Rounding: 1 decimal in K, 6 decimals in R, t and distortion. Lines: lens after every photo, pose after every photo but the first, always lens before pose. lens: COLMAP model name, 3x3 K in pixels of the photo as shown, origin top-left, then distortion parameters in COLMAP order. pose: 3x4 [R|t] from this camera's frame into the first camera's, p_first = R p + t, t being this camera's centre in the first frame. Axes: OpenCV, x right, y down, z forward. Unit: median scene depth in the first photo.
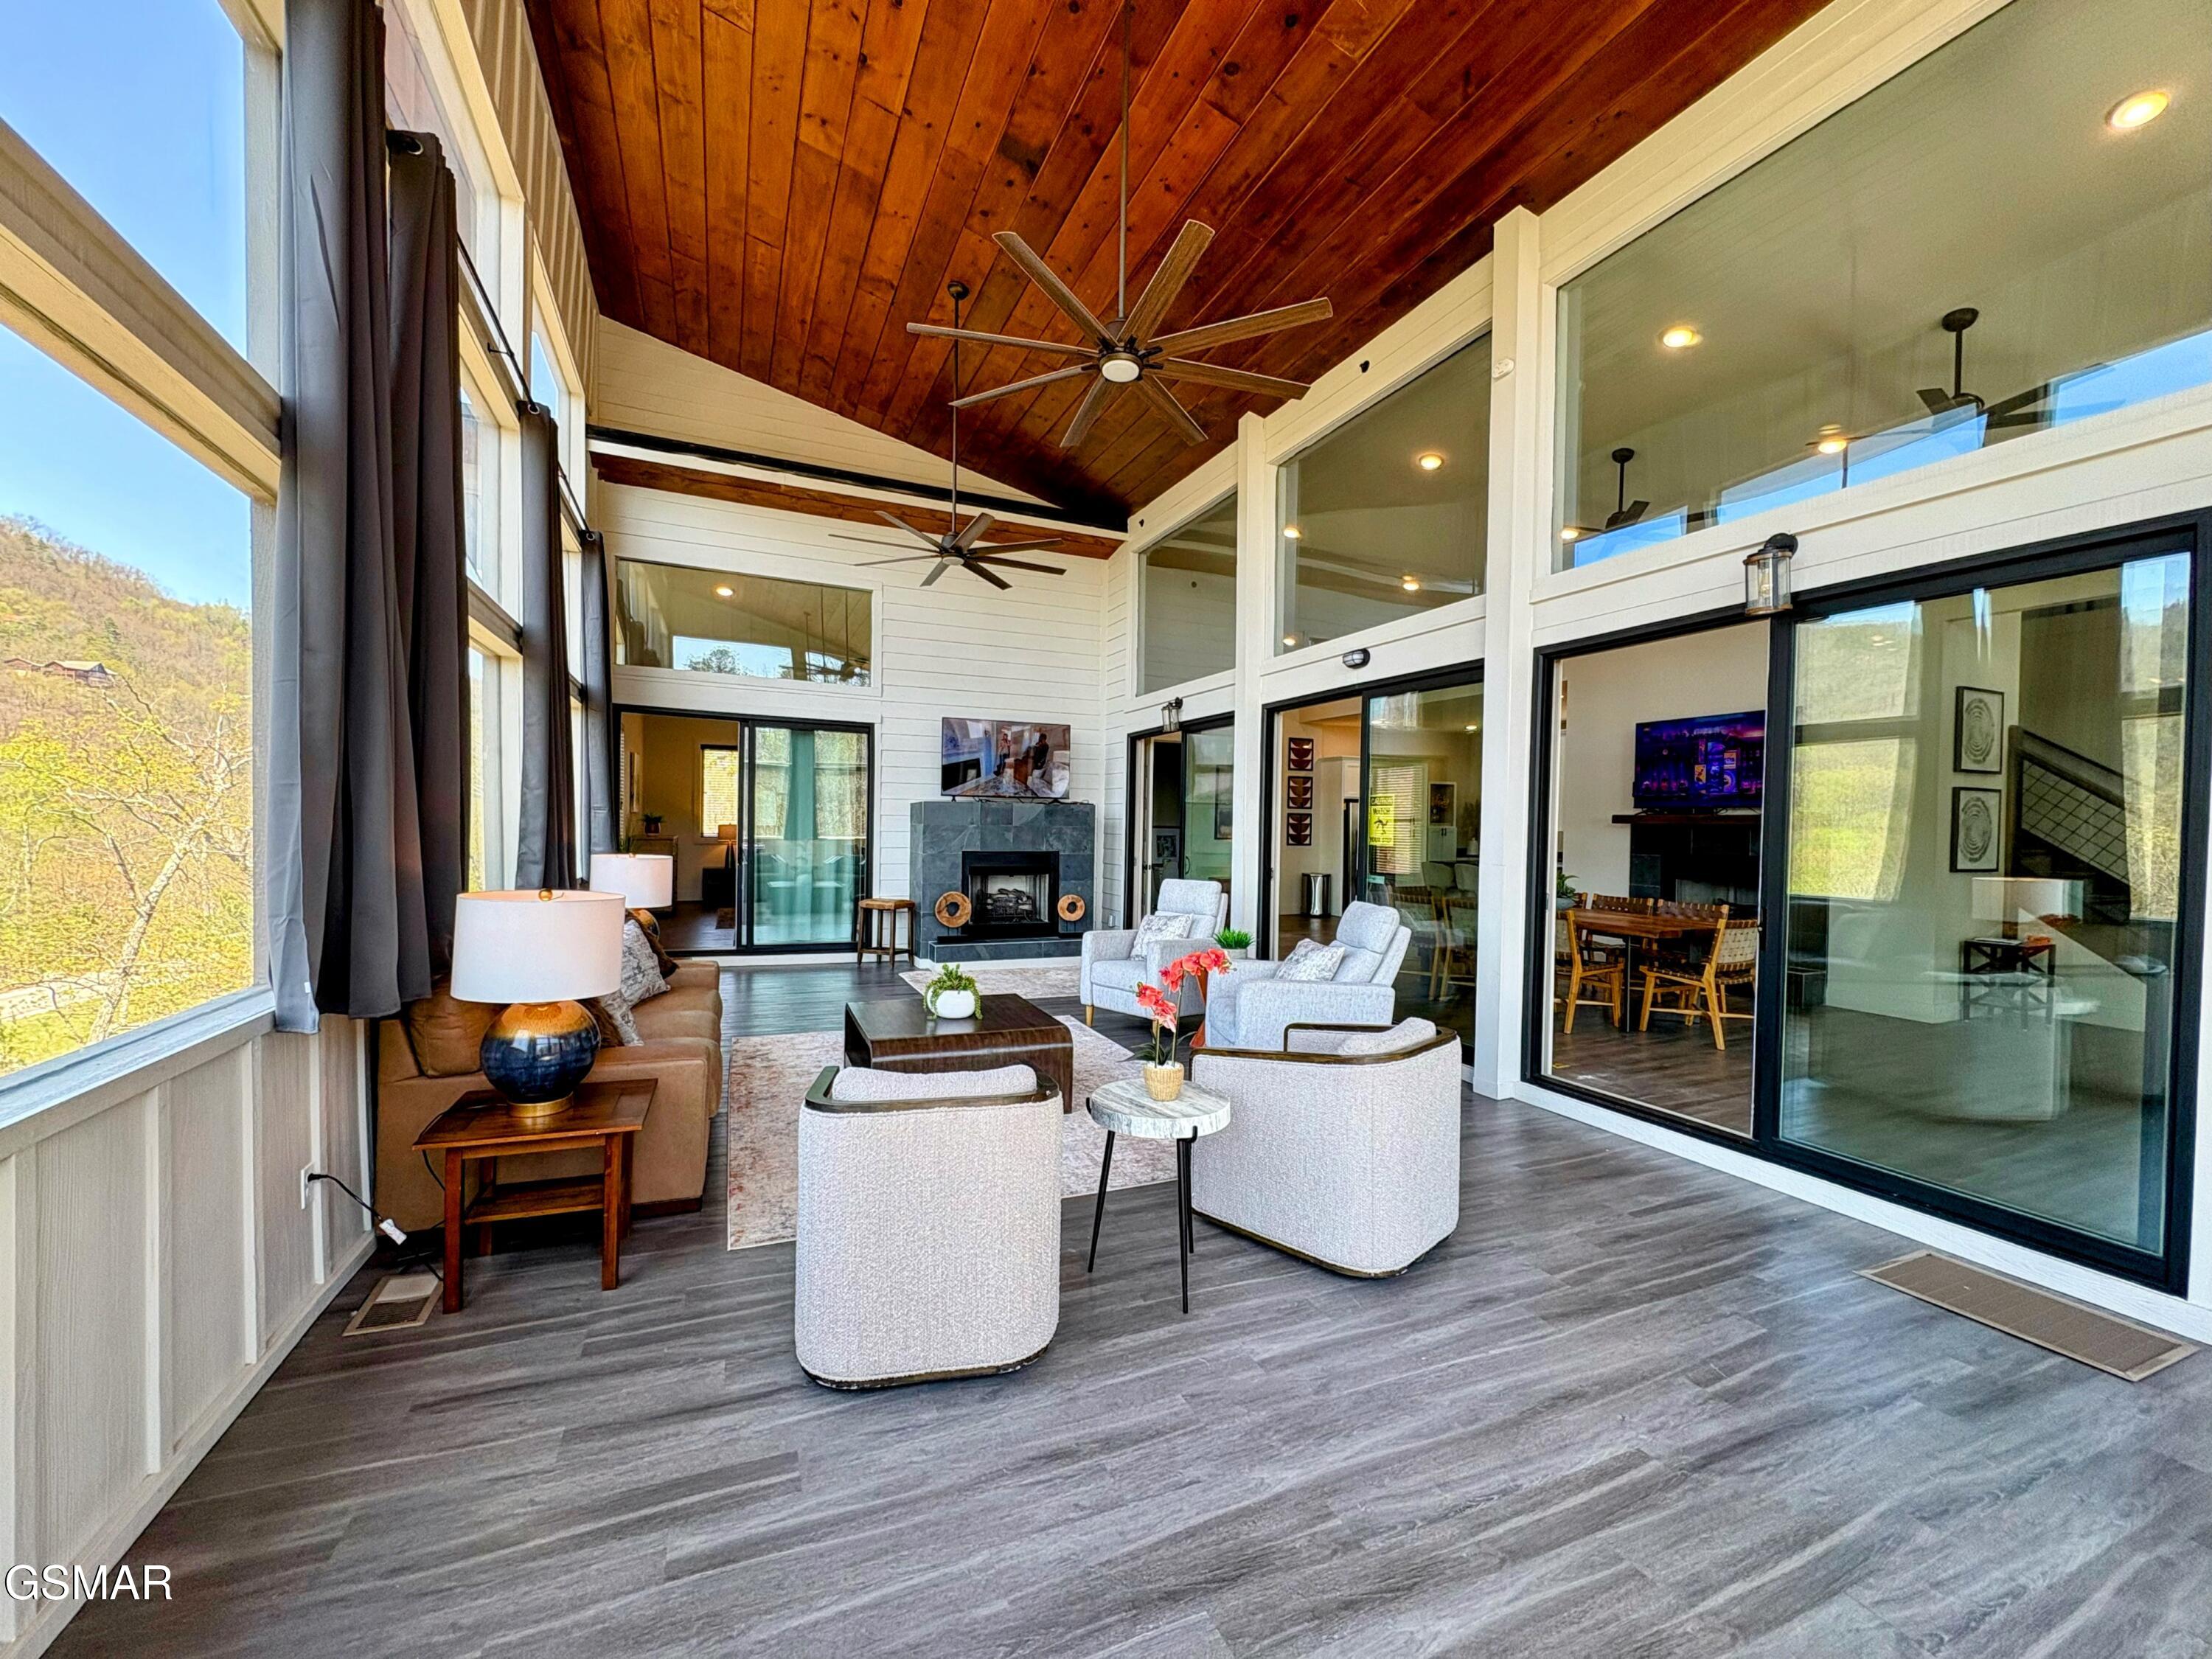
lens RADIAL K [[875.2, 0, 1108.6], [0, 875.2, 836.9], [0, 0, 1]] dist [0.012543, 0.000017]
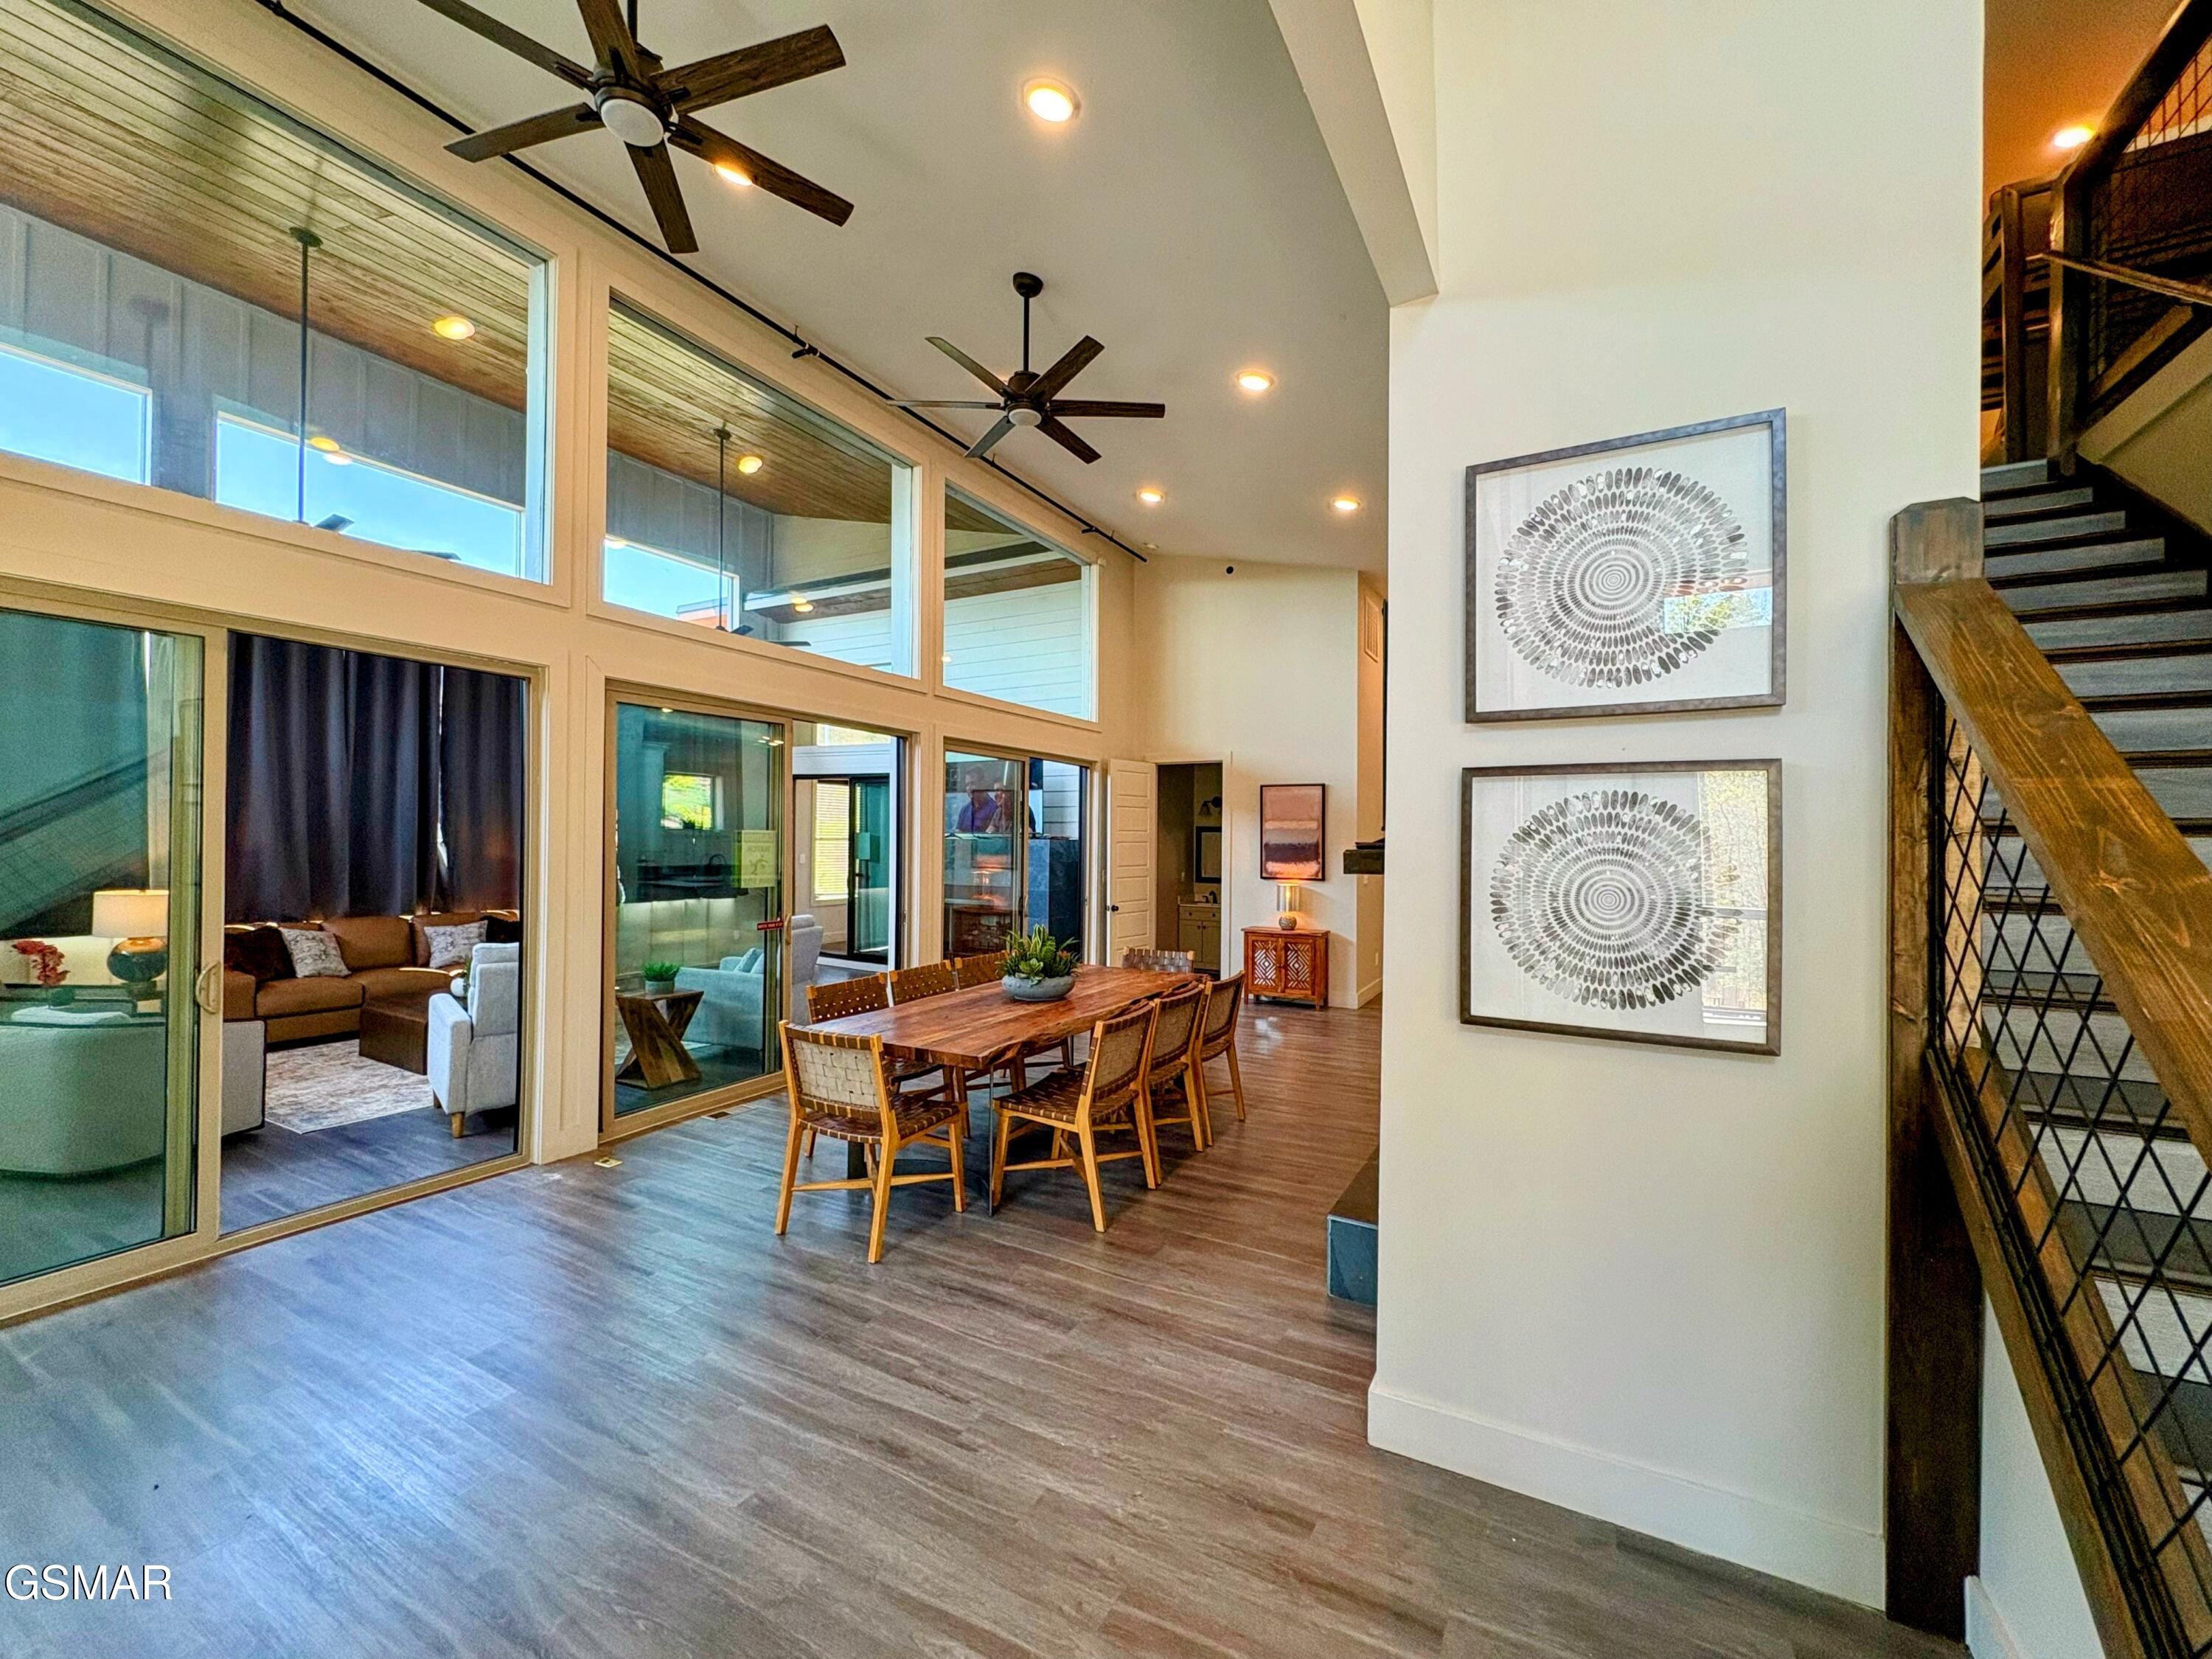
lens RADIAL K [[882.4, 0, 1103.9], [0, 882.4, 831.4], [0, 0, 1]] dist [-0.000029, 0.000292]
pose [[0.605479, -0.013867, -0.795741, 0.551404], [-0.015550, 0.999451, -0.029249, -0.011924], [0.795710, 0.030083, 0.604931, 0.328396]]
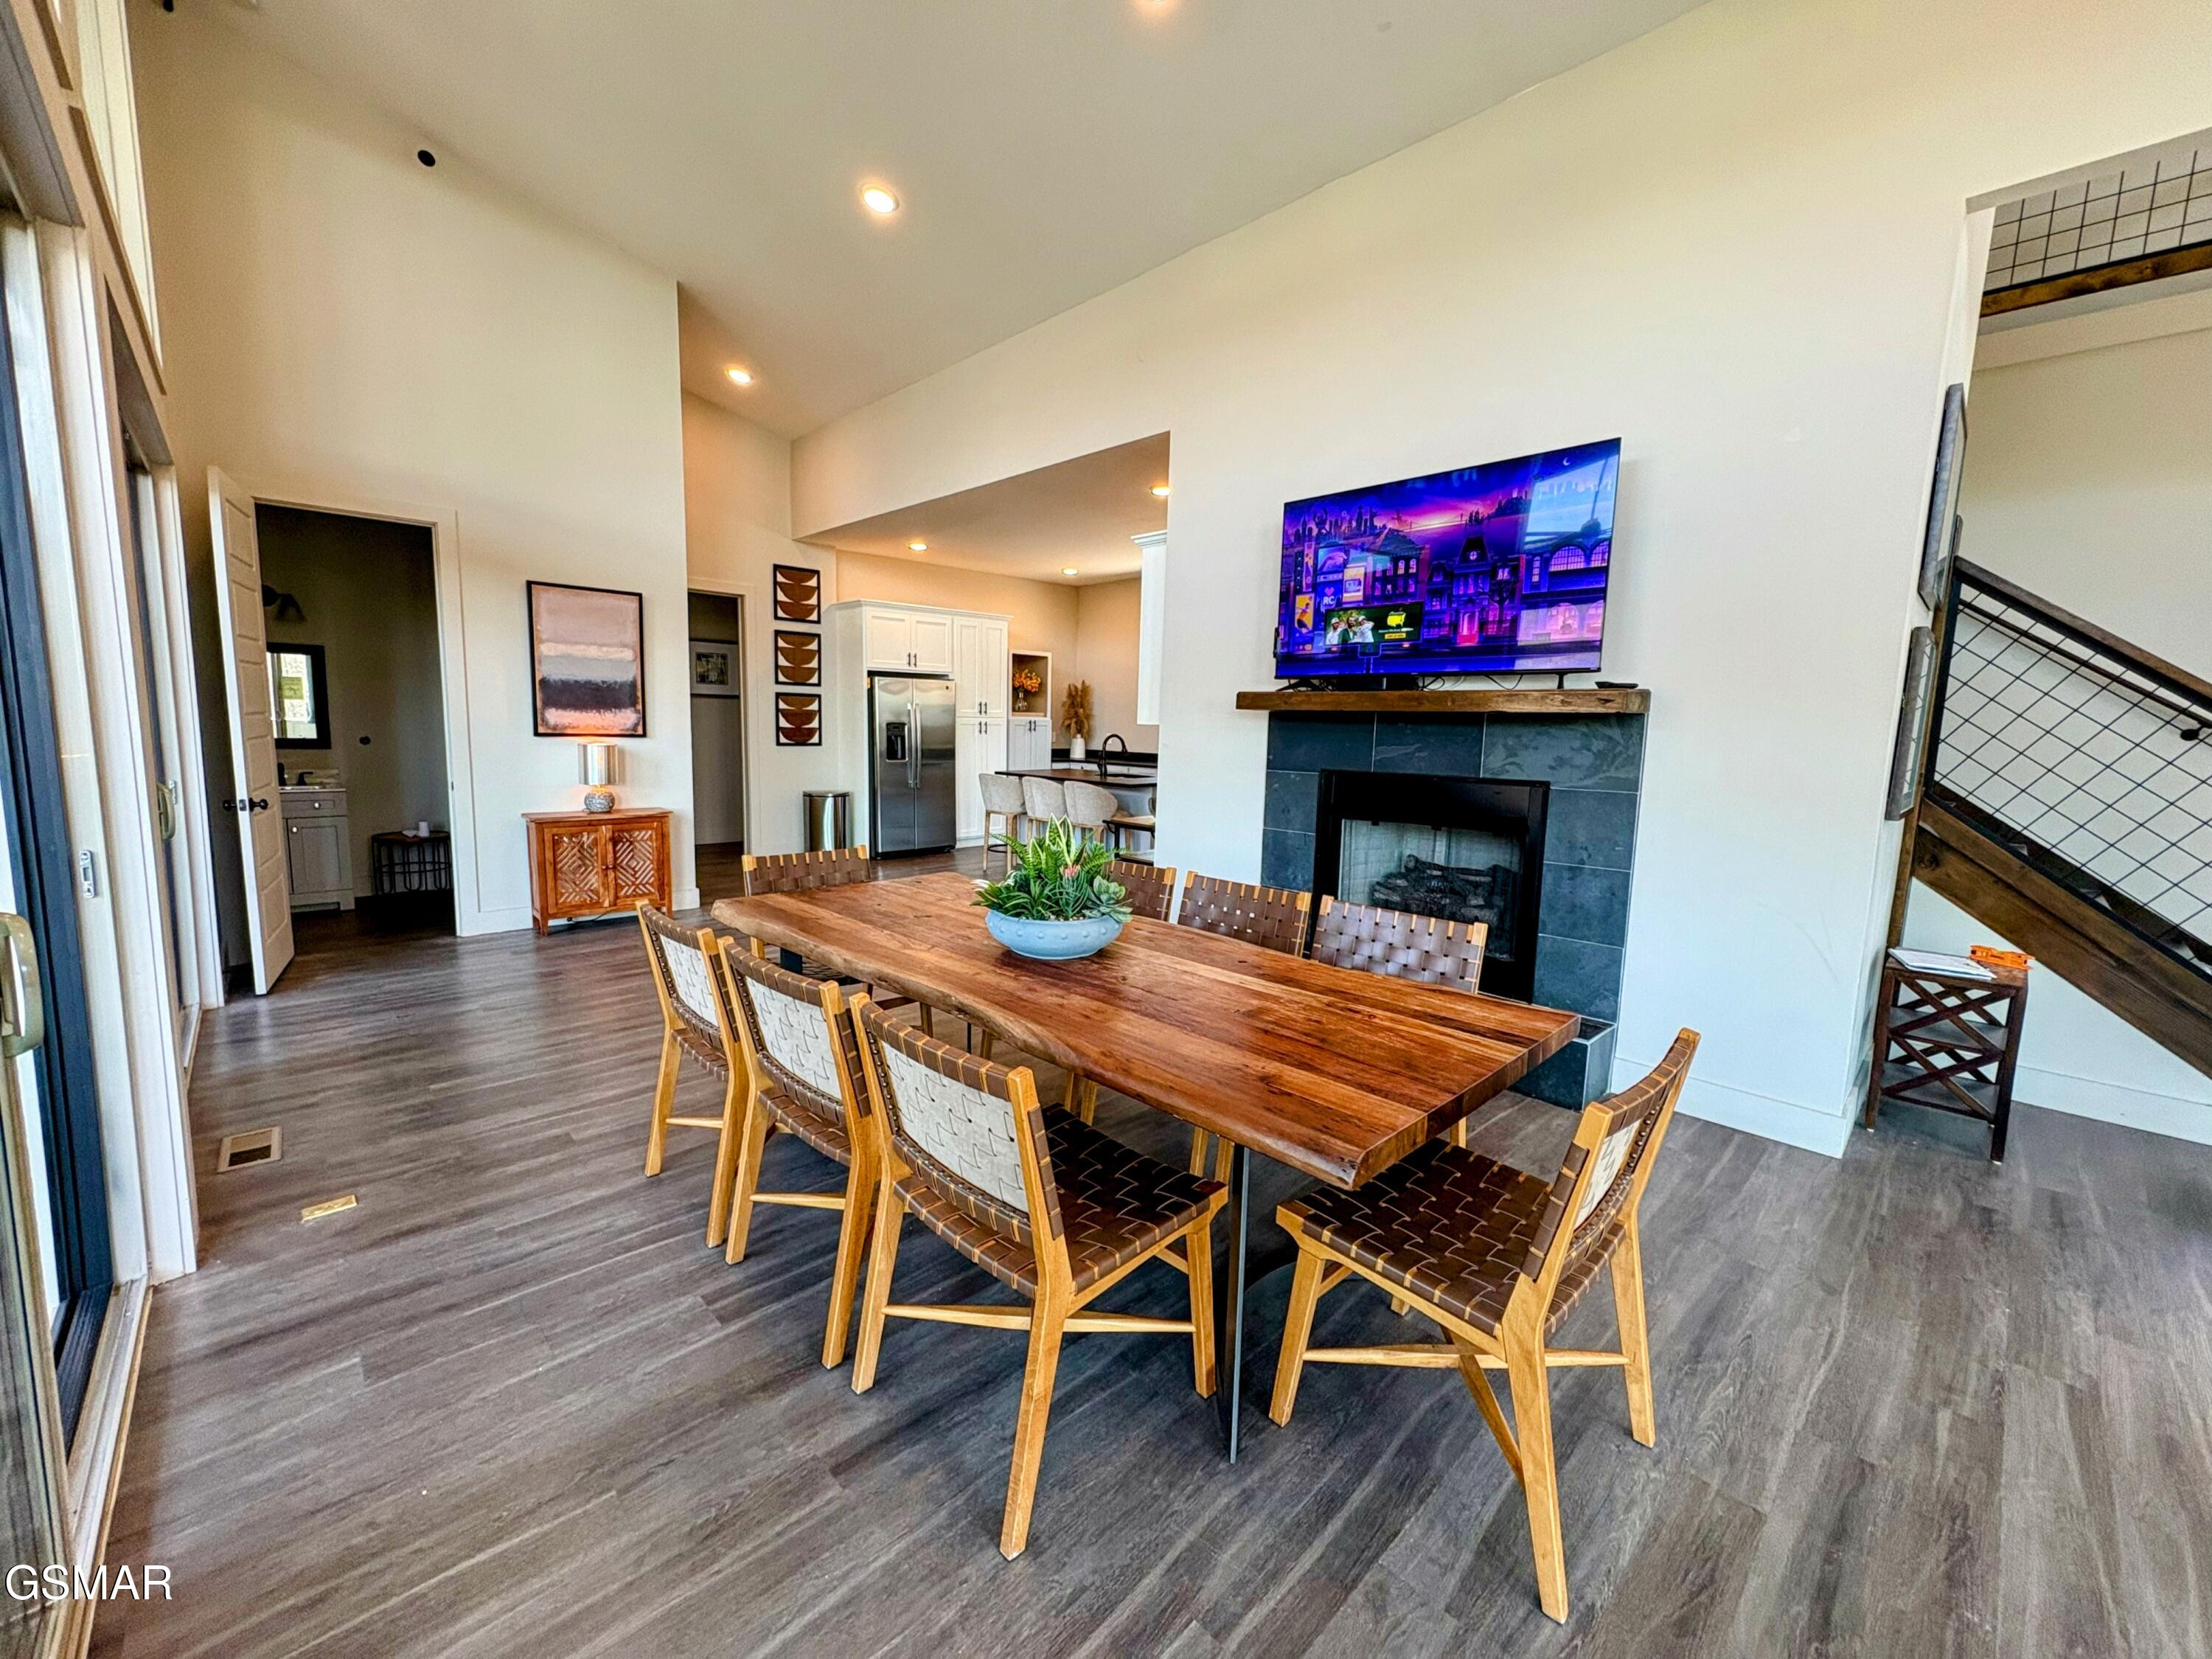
lens RADIAL K [[881.6, 0, 1101.1], [0, 881.6, 832.2], [0, 0, 1]] dist [0.000525, 0.000059]
pose [[0.940523, -0.032049, 0.338215, 0.206508], [-0.006316, 0.993719, 0.111727, -0.000604], [-0.339671, -0.107218, 0.934413, 0.345571]]
